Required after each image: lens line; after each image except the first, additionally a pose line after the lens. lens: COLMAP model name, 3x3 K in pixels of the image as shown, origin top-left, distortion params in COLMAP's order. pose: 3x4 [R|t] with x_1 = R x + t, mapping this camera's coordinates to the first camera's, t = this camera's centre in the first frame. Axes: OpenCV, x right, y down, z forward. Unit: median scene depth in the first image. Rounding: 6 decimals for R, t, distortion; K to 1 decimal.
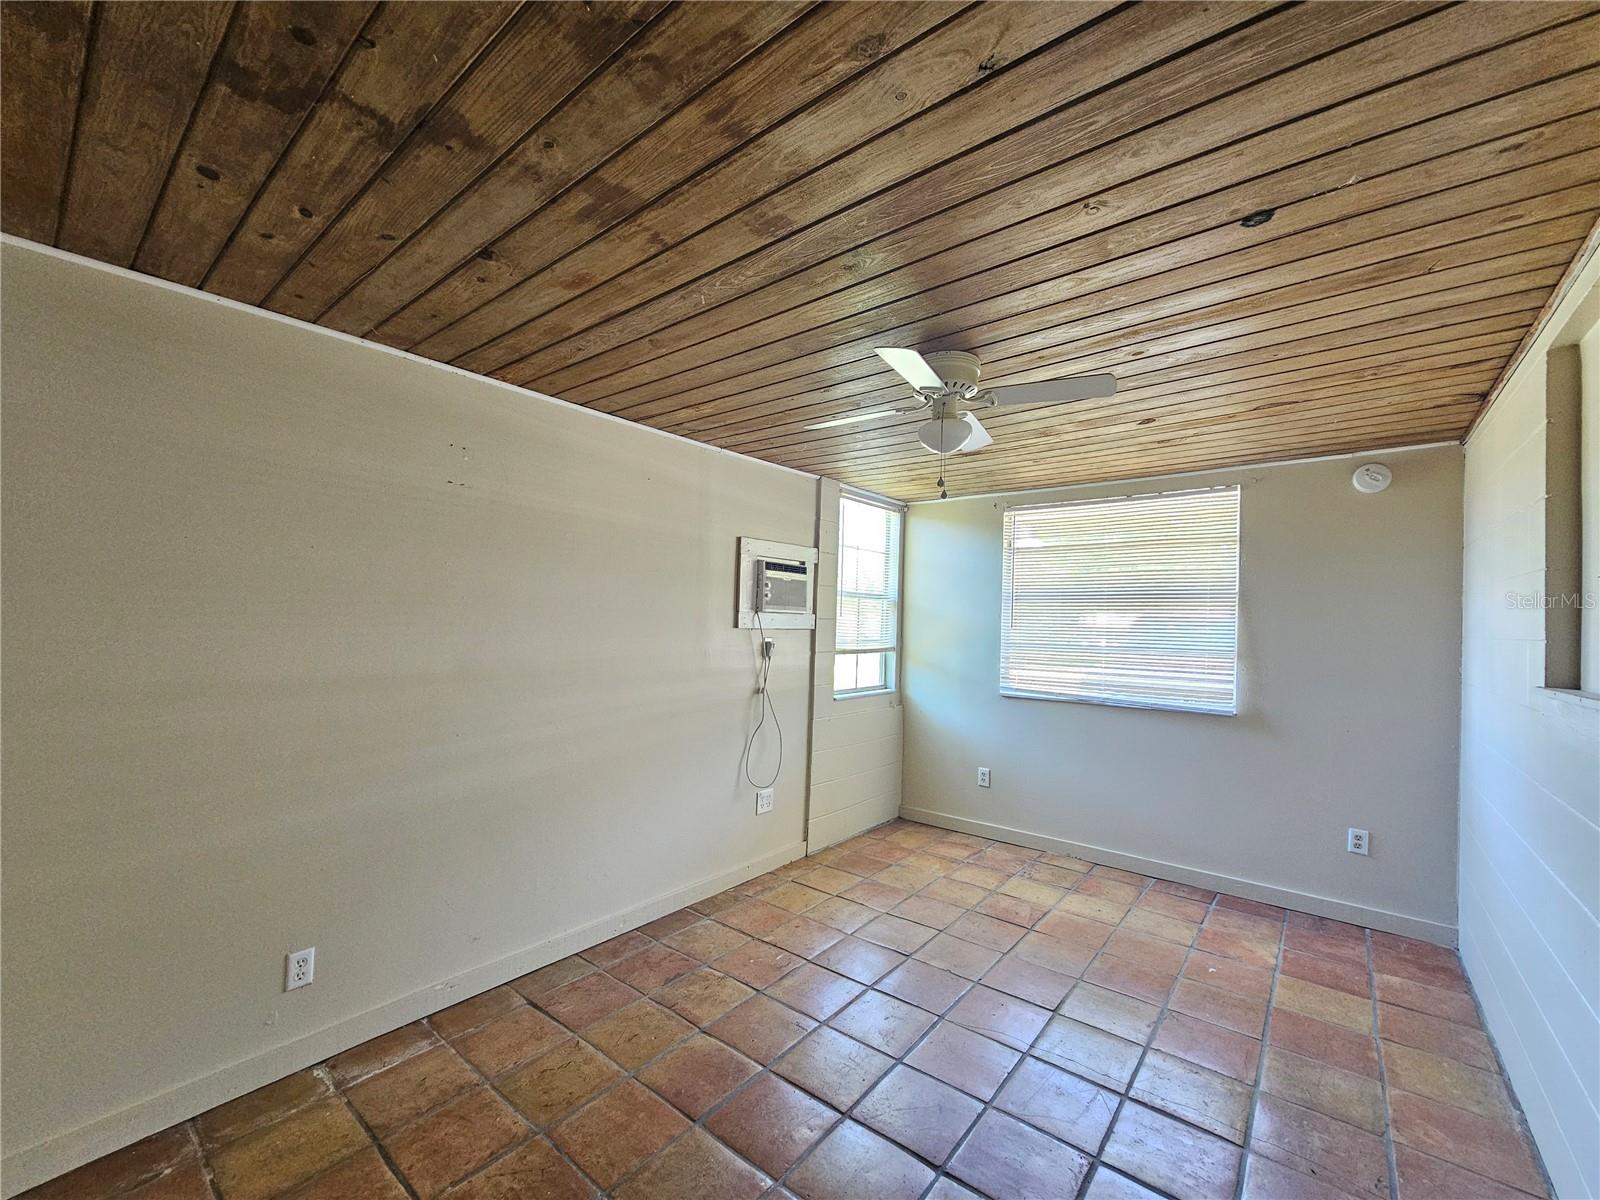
lens RADIAL K [[655.7, 0, 796.8], [0, 655.7, 601.9], [0, 0, 1]] dist [0.013046, 0.000521]
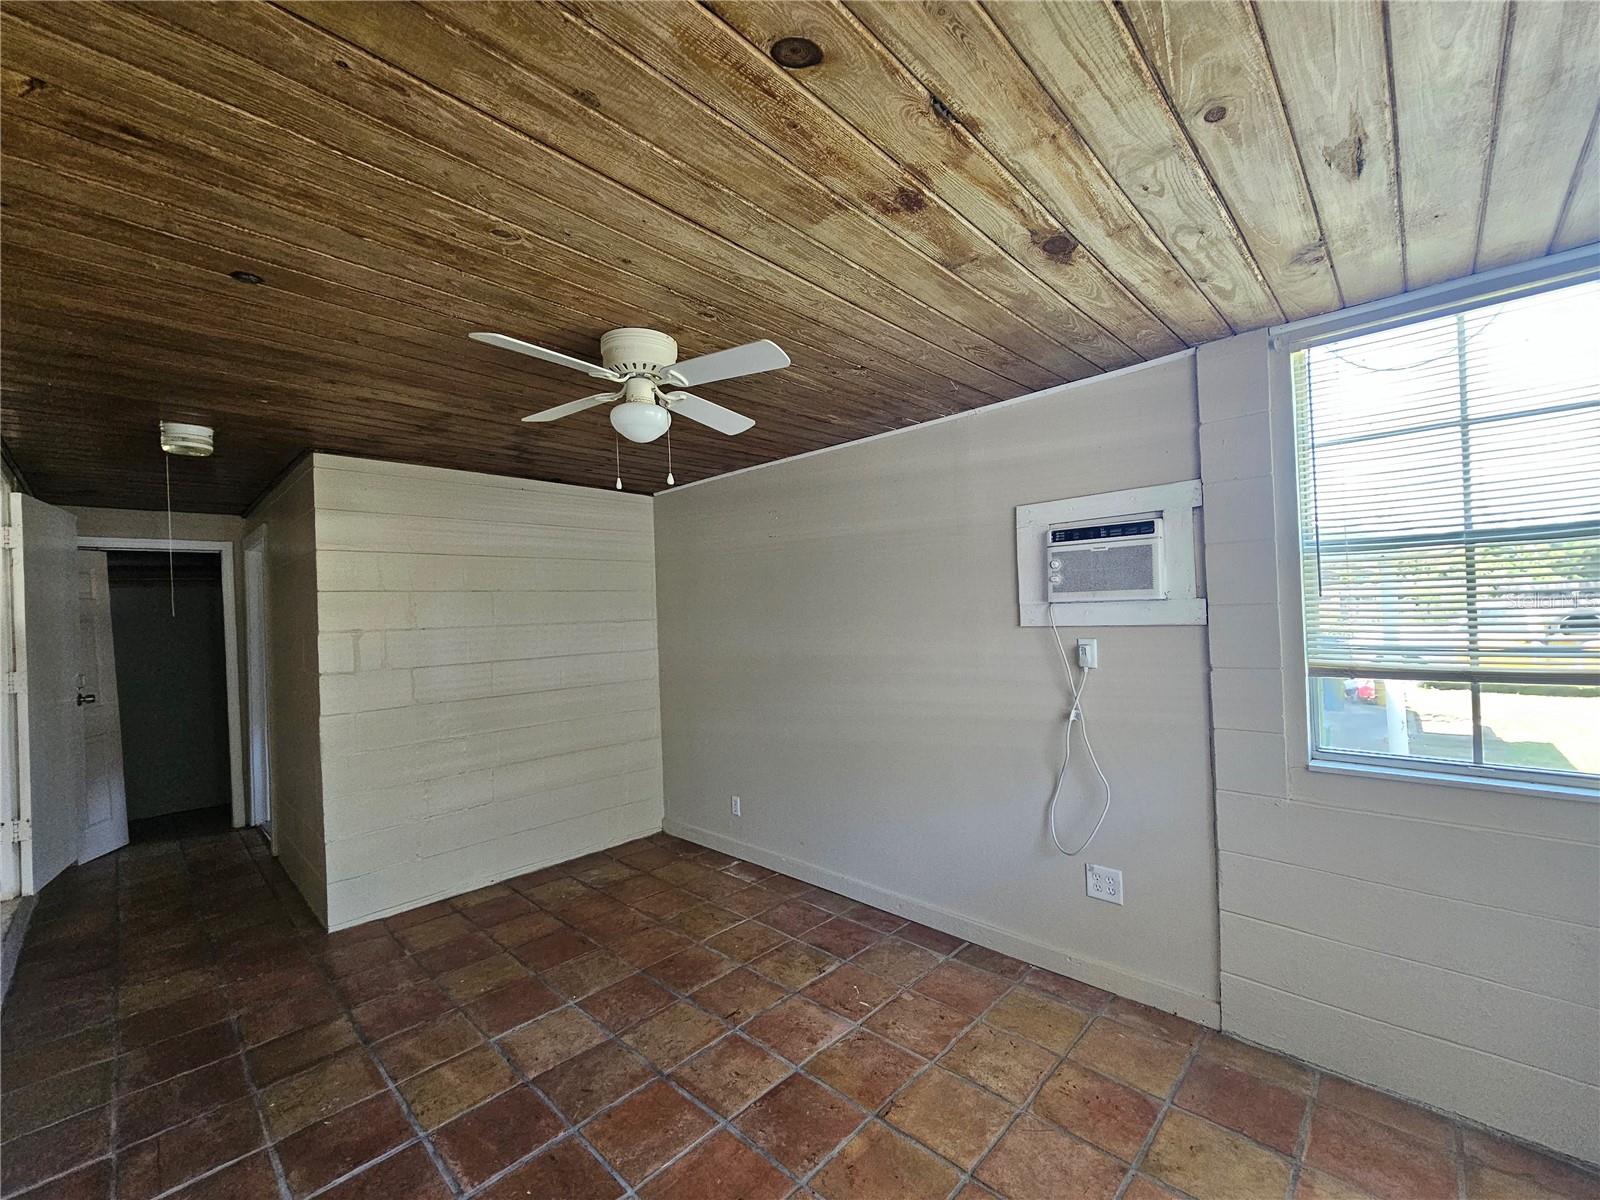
lens RADIAL K [[655.7, 0, 796.3], [0, 655.7, 606.3], [0, 0, 1]] dist [0.013046, 0.000521]
pose [[-0.078736, -0.033841, -0.996321, 0.757449], [0.059033, 0.997512, -0.038547, 0.032994], [0.995146, -0.061851, -0.076542, 0.871996]]
